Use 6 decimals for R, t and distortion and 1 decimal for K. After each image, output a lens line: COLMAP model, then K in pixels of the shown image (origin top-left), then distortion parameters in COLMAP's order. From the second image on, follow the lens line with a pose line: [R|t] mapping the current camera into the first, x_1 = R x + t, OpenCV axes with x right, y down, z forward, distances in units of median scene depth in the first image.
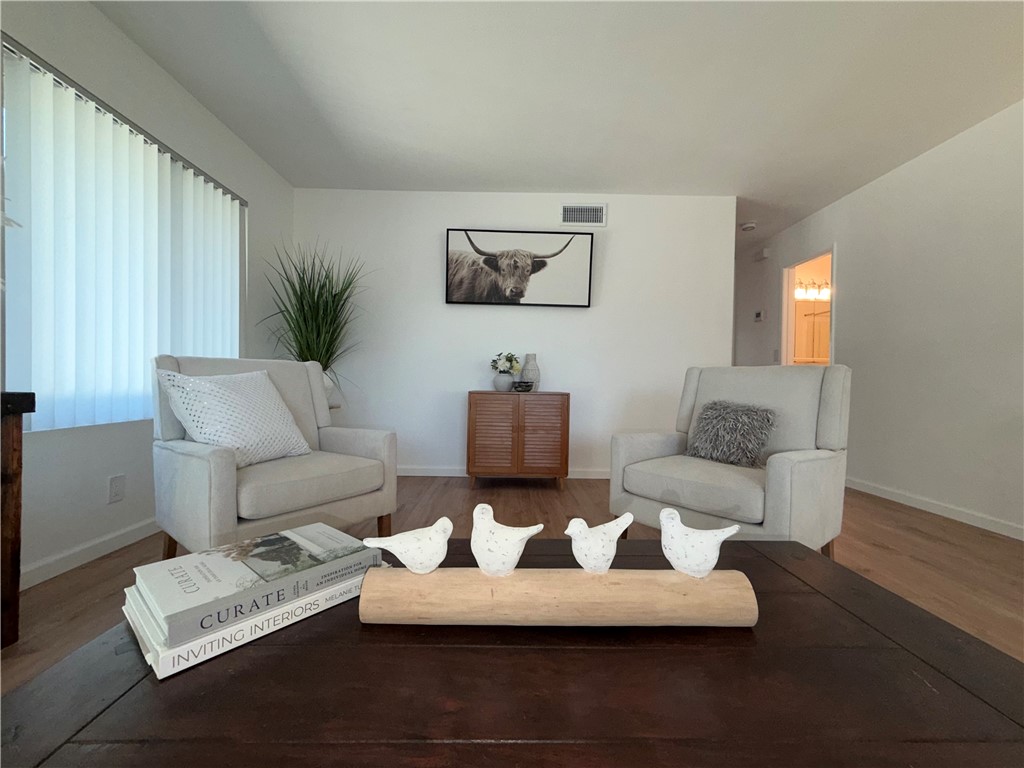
lens RADIAL K [[409.6, 0, 511.2], [0, 409.6, 383.1], [0, 0, 1]] dist [-0.001655, 0.000150]
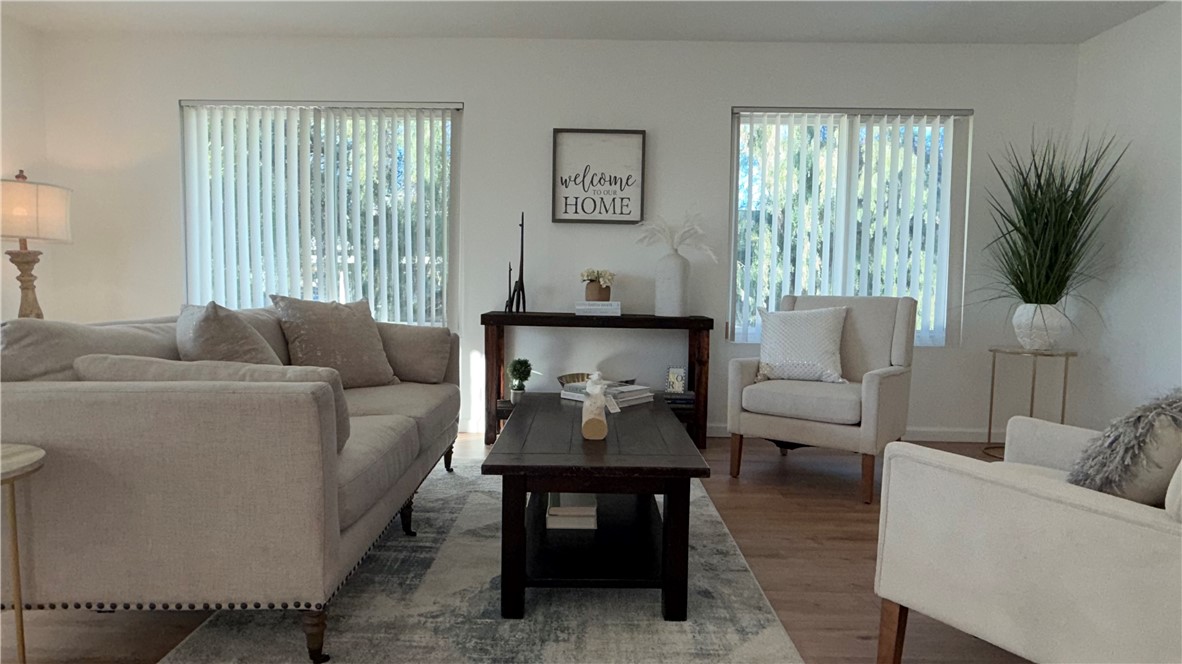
lens RADIAL K [[686.4, 0, 581.9], [0, 686.4, 337.5], [0, 0, 1]] dist [0.021047, 0.001737]
pose [[-0.016607, 0.067435, -0.997585, 0.821164], [-0.016016, 0.997577, 0.067701, -0.039761], [0.999734, 0.017102, -0.015487, 0.186704]]
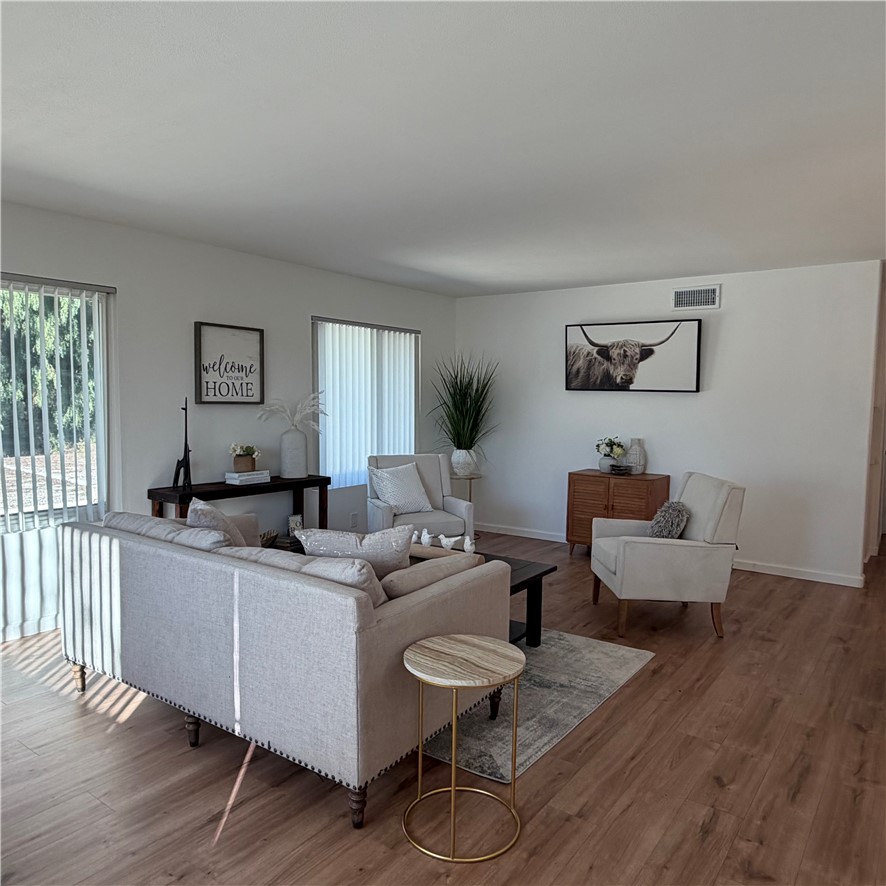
lens RADIAL K [[695.5, 0, 442.5], [0, 695.5, 440.5], [0, 0, 1]] dist [0.001170, 0.003845]
pose [[0.804633, 0.035236, -0.592726, 0.805350], [-0.002804, 0.998452, 0.055549, -0.184908], [0.593765, -0.043034, 0.803487, -0.848355]]
